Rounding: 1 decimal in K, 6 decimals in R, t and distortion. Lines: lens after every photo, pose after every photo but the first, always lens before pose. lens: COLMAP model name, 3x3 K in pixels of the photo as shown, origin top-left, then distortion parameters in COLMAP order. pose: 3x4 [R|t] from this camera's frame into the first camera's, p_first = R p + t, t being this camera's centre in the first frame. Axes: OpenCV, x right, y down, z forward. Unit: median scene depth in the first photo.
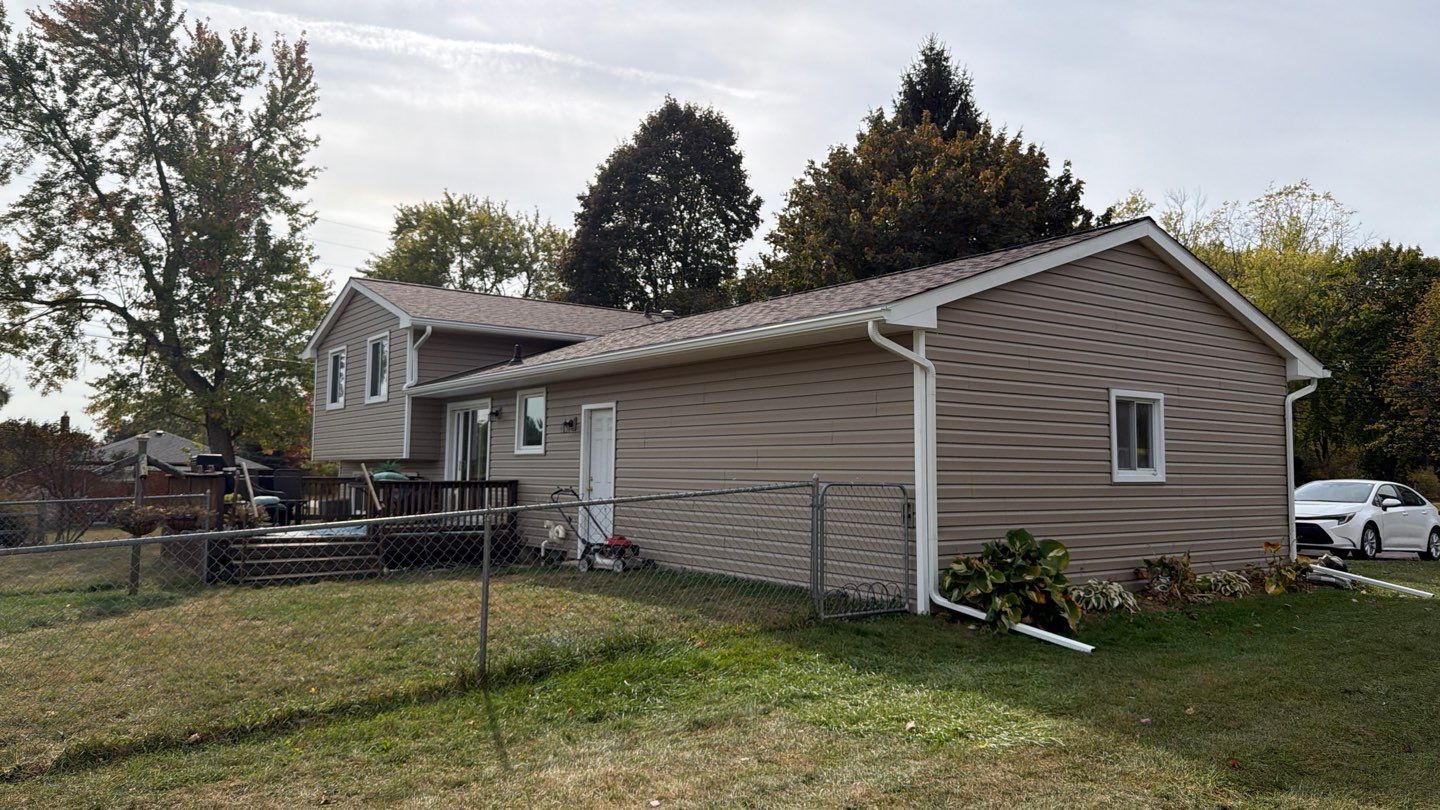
lens RADIAL K [[1030.7, 0, 719.8], [0, 1030.7, 379.2], [0, 0, 1]] dist [0.028351, -0.042132]
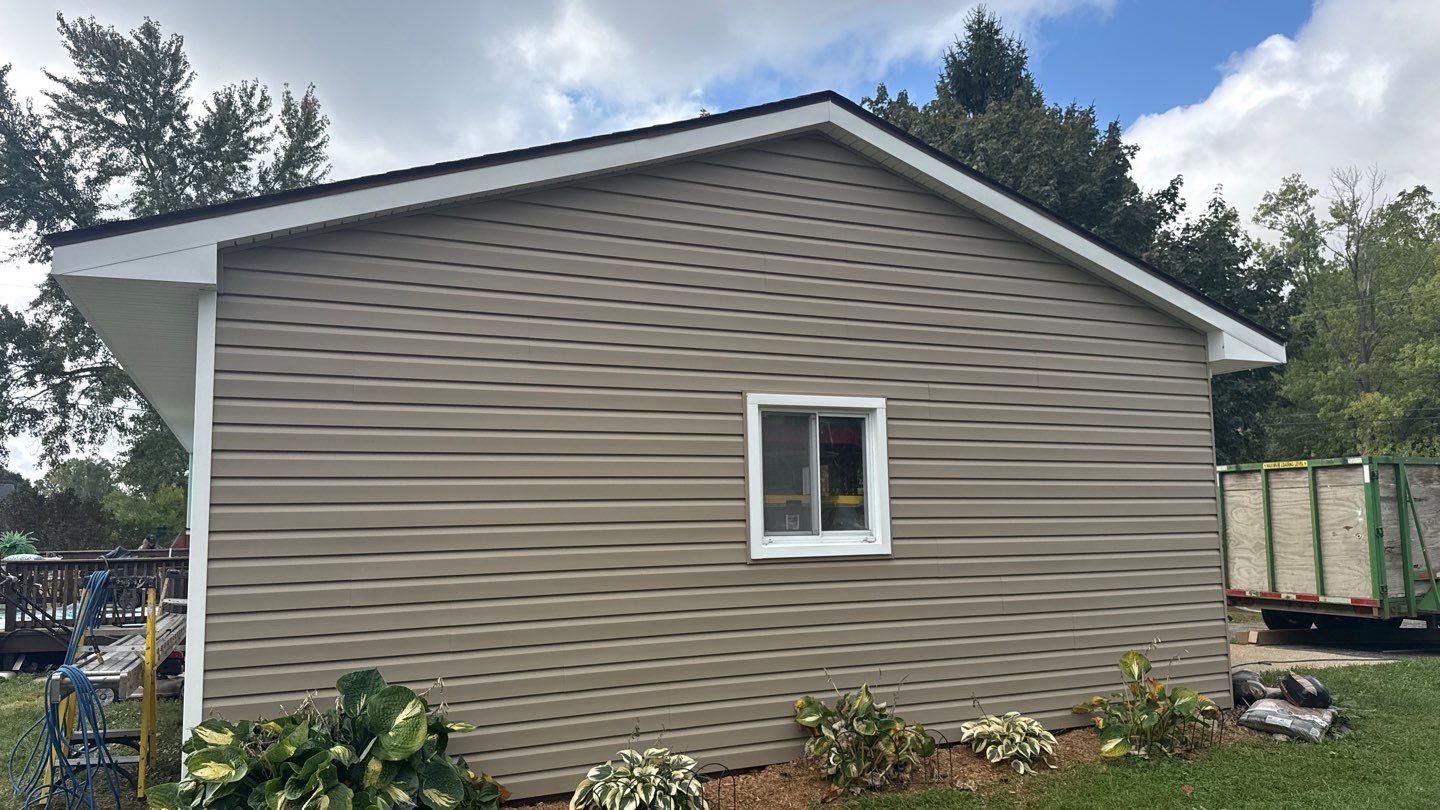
lens RADIAL K [[1007.5, 0, 726.8], [0, 1007.5, 408.6], [0, 0, 1]] dist [0.023068, -0.035280]
pose [[0.976393, -0.043551, -0.211565, 0.407864], [0.038313, 0.998851, -0.028793, 0.028629], [0.212575, 0.020008, 0.976940, 0.389744]]
